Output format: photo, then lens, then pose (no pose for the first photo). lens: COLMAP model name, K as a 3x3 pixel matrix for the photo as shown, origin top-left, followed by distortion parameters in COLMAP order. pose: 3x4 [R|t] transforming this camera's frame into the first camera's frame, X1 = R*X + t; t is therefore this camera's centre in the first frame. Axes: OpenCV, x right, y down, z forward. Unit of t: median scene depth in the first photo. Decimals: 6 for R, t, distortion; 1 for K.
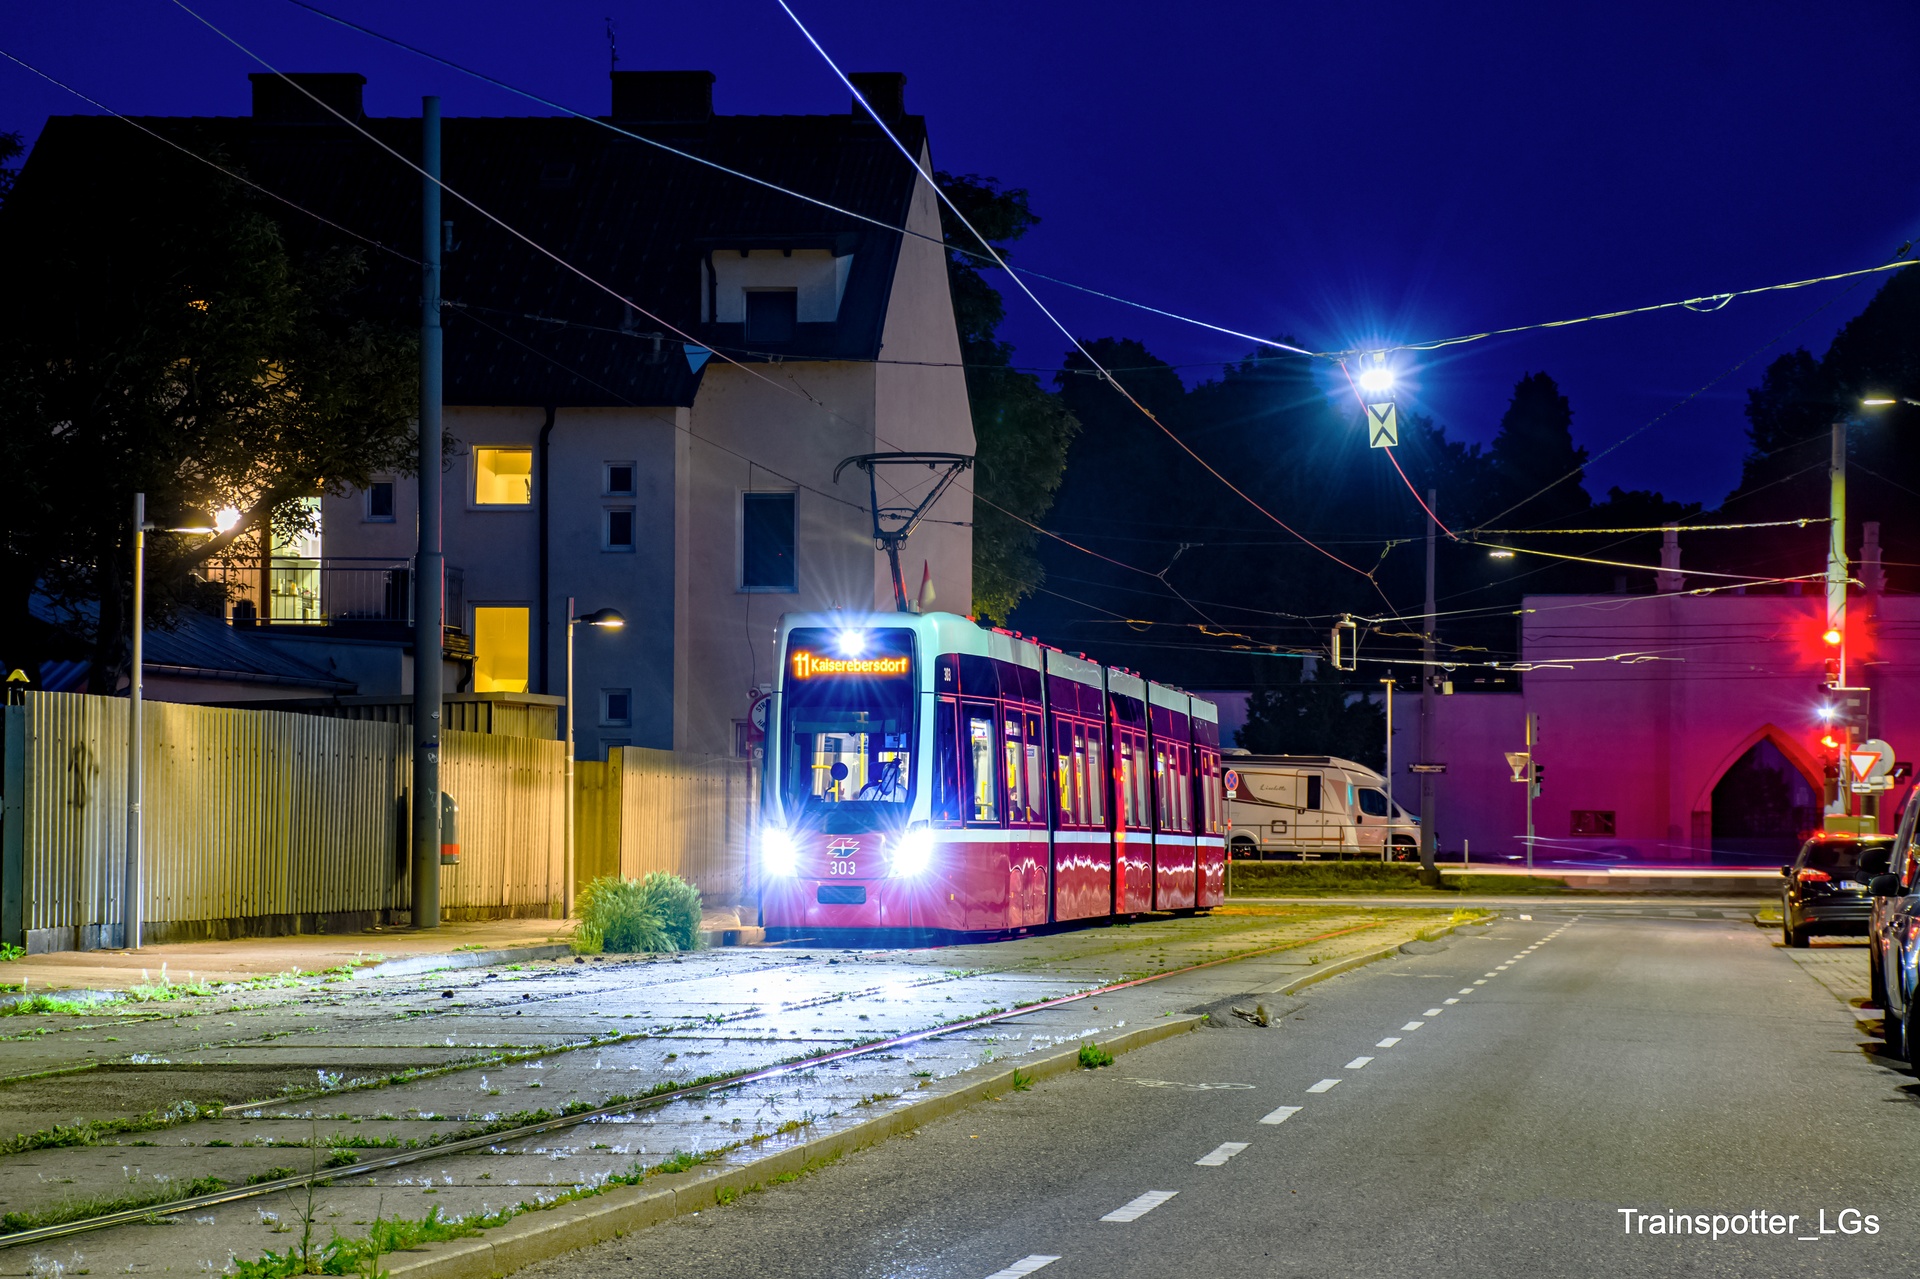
lens RADIAL K [[4969.2, 0, 960.3], [0, 4969.2, 639.1], [0, 0, 1]] dist [-0.012730, 0.000000]
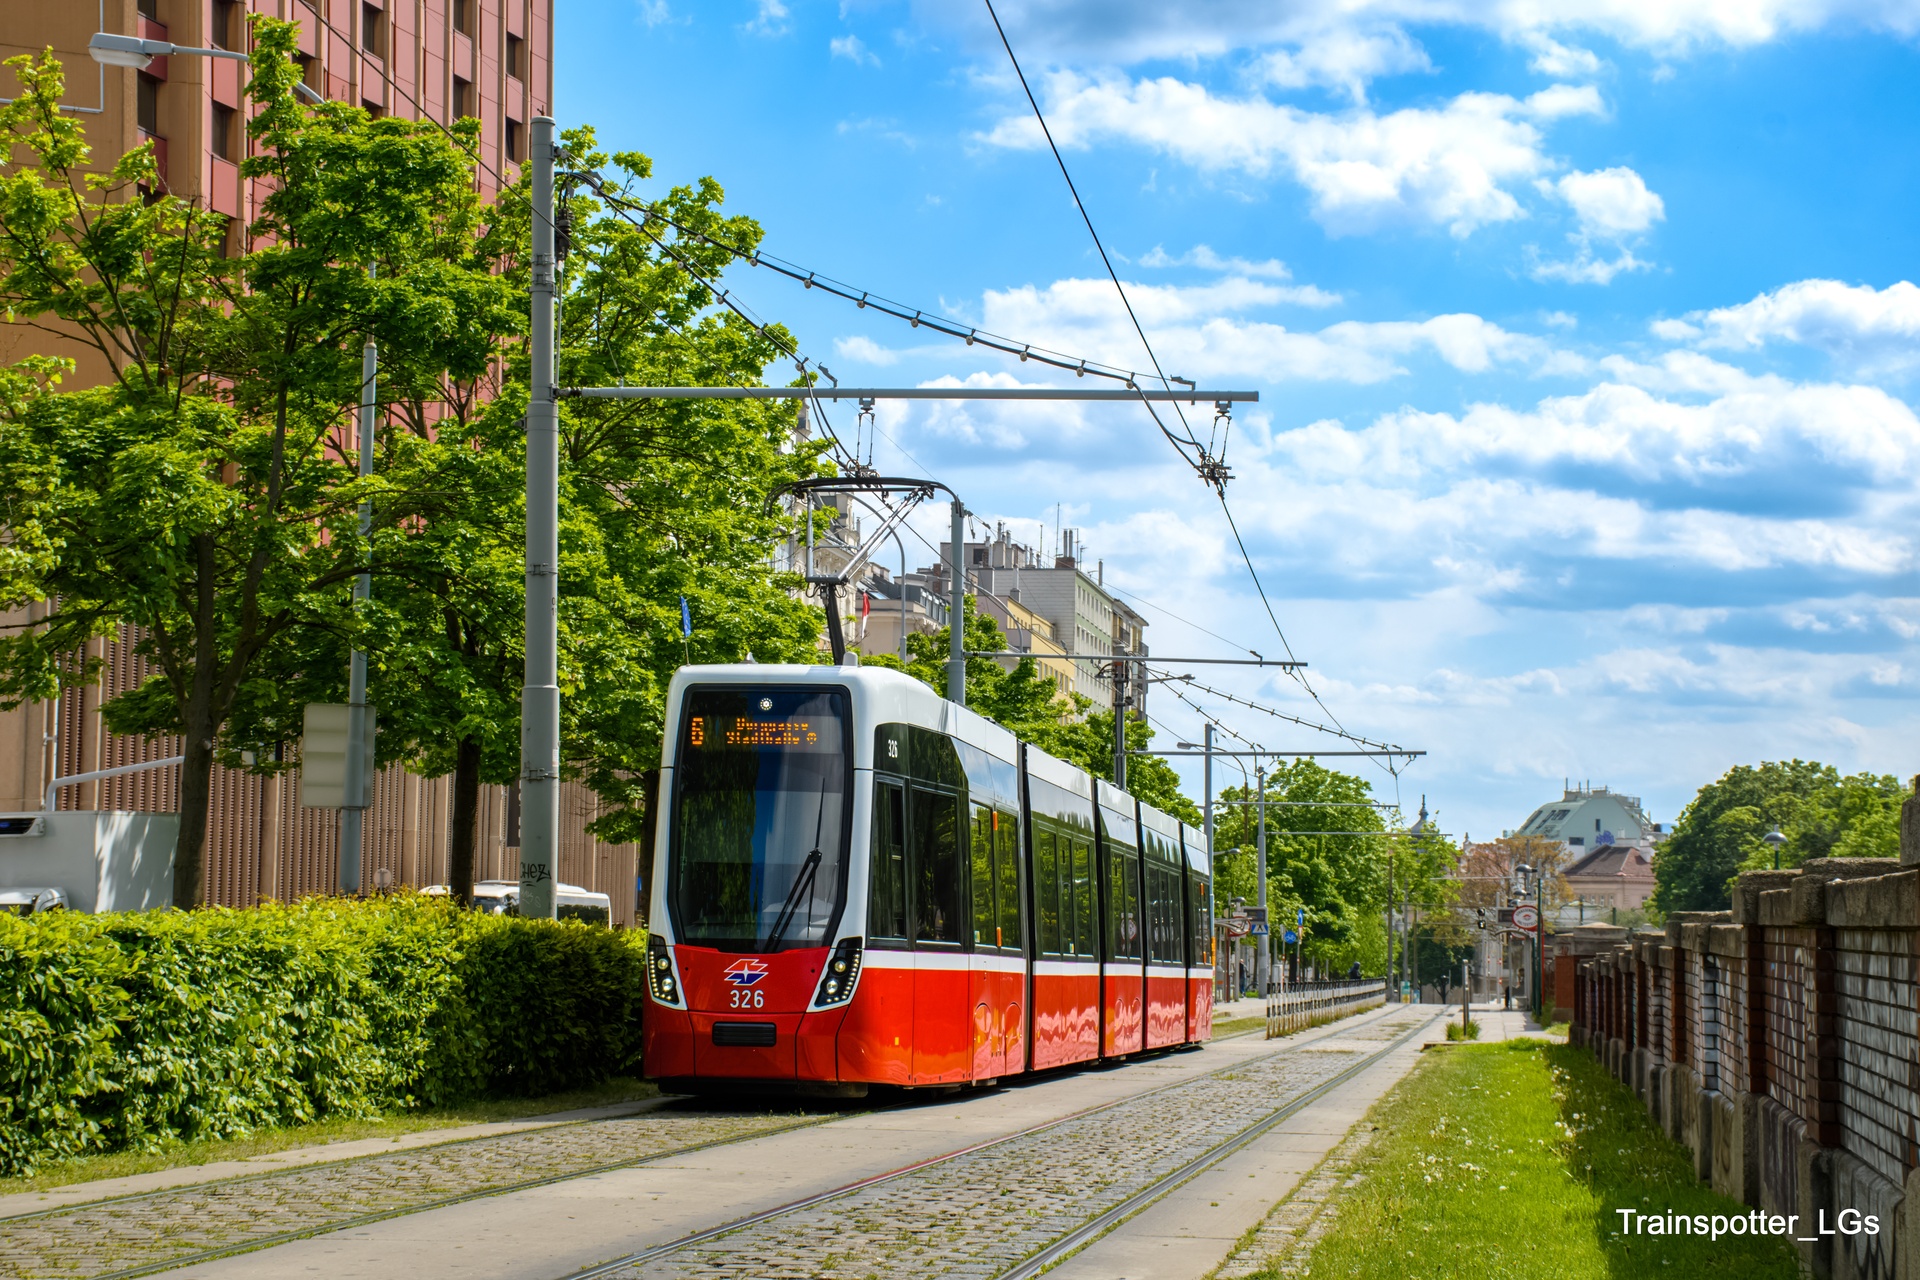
lens RADIAL K [[3671.5, 0, 960.3], [0, 3671.5, 637.8], [0, 0, 1]] dist [0.053307, 0.000000]
pose [[0.999993, 0.002573, -0.002776, 0.009310], [-0.002718, 0.998571, -0.053374, 0.020100], [0.002634, 0.053381, 0.998571, 0.429818]]
